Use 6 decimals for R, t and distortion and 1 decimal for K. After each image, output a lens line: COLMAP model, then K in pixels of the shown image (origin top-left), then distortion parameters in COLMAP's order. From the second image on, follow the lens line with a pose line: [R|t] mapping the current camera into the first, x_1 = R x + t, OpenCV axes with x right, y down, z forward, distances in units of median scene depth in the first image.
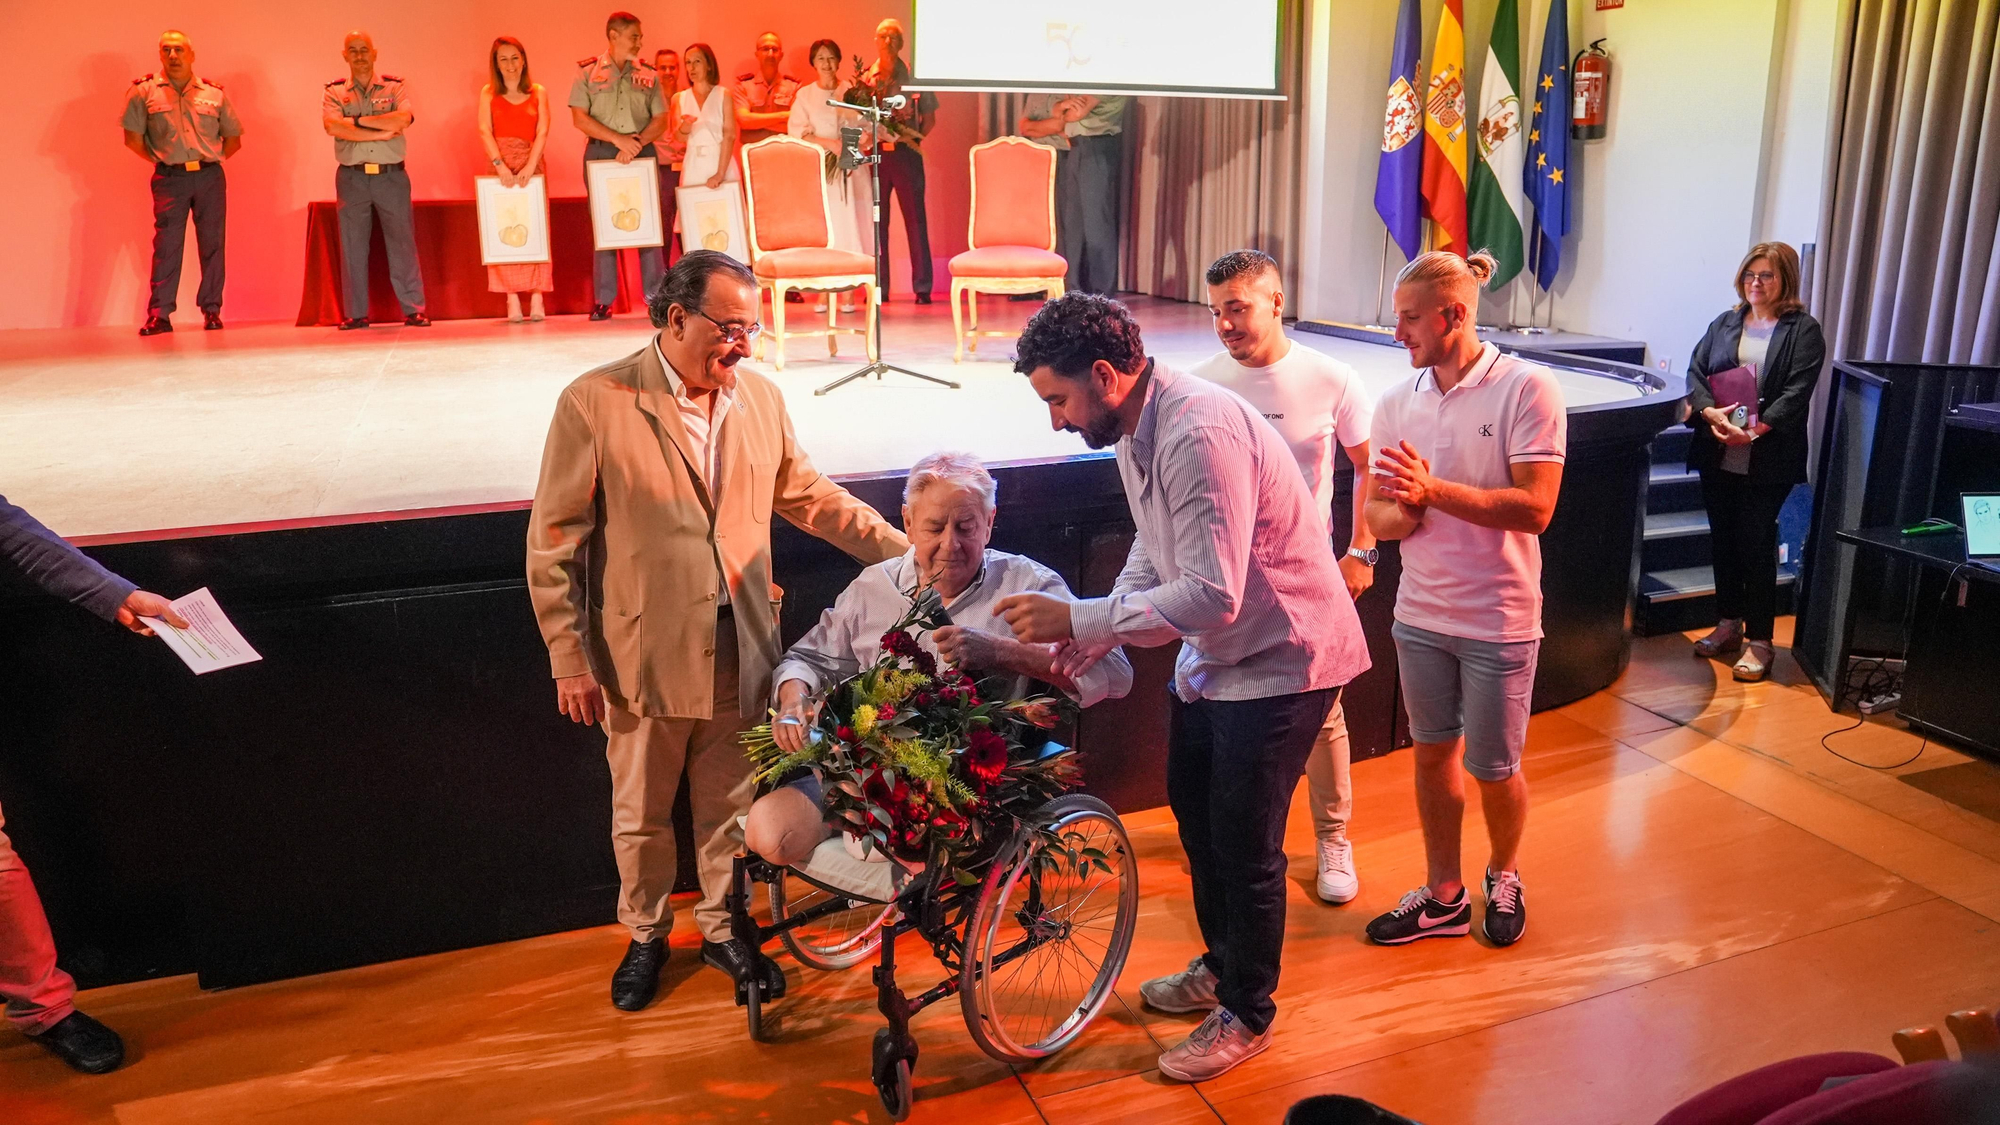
lens RADIAL K [[1404.4, 0, 1000.0], [0, 1404.4, 562.5], [0, 0, 1]] dist [-0.127382, 0.087155]
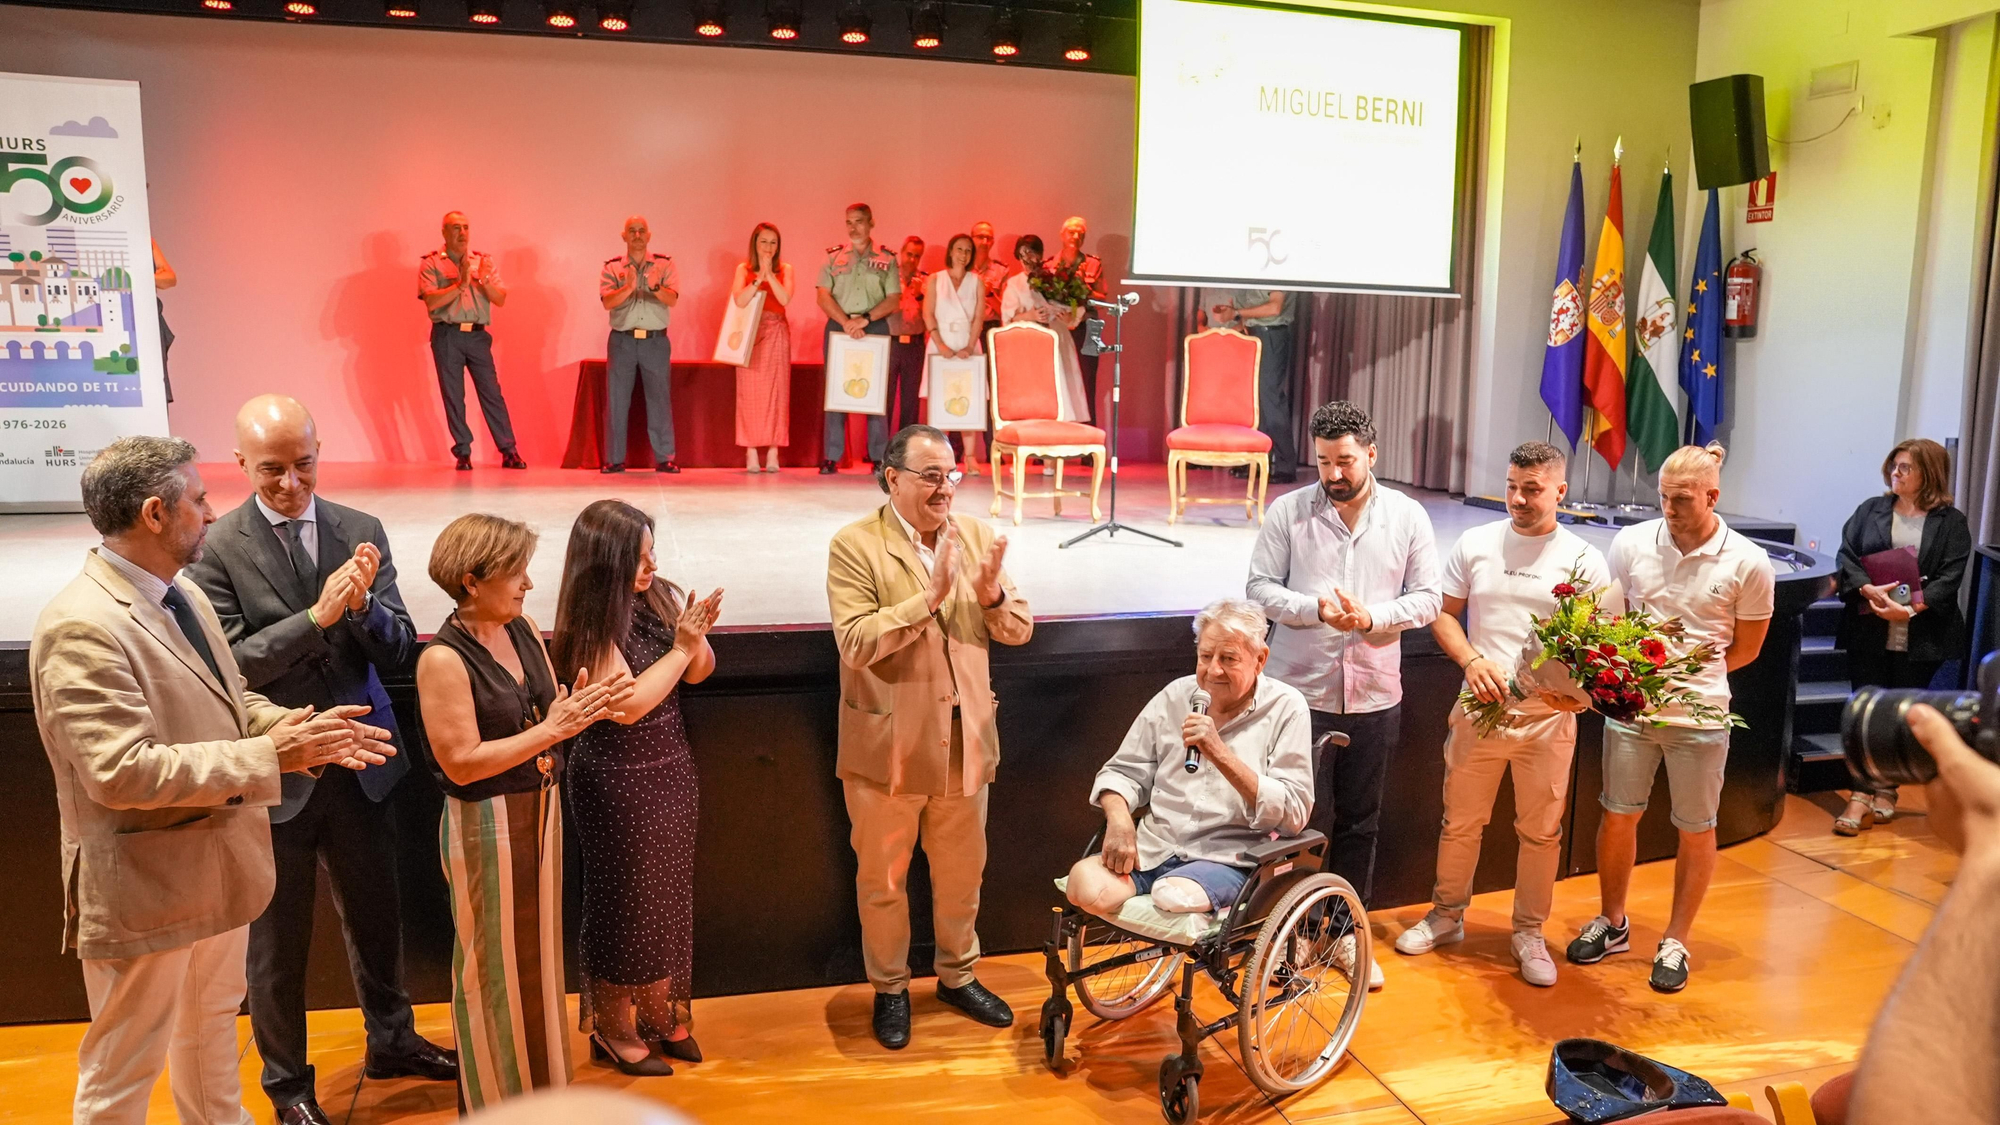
lens RADIAL K [[1404.4, 0, 1000.0], [0, 1404.4, 562.5], [0, 0, 1]] dist [-0.127382, 0.087155]
pose [[0.995250, 0.036027, -0.090445, -0.053982], [-0.046056, 0.992711, -0.111369, 0.017077], [0.085773, 0.115005, 0.989655, -0.108828]]
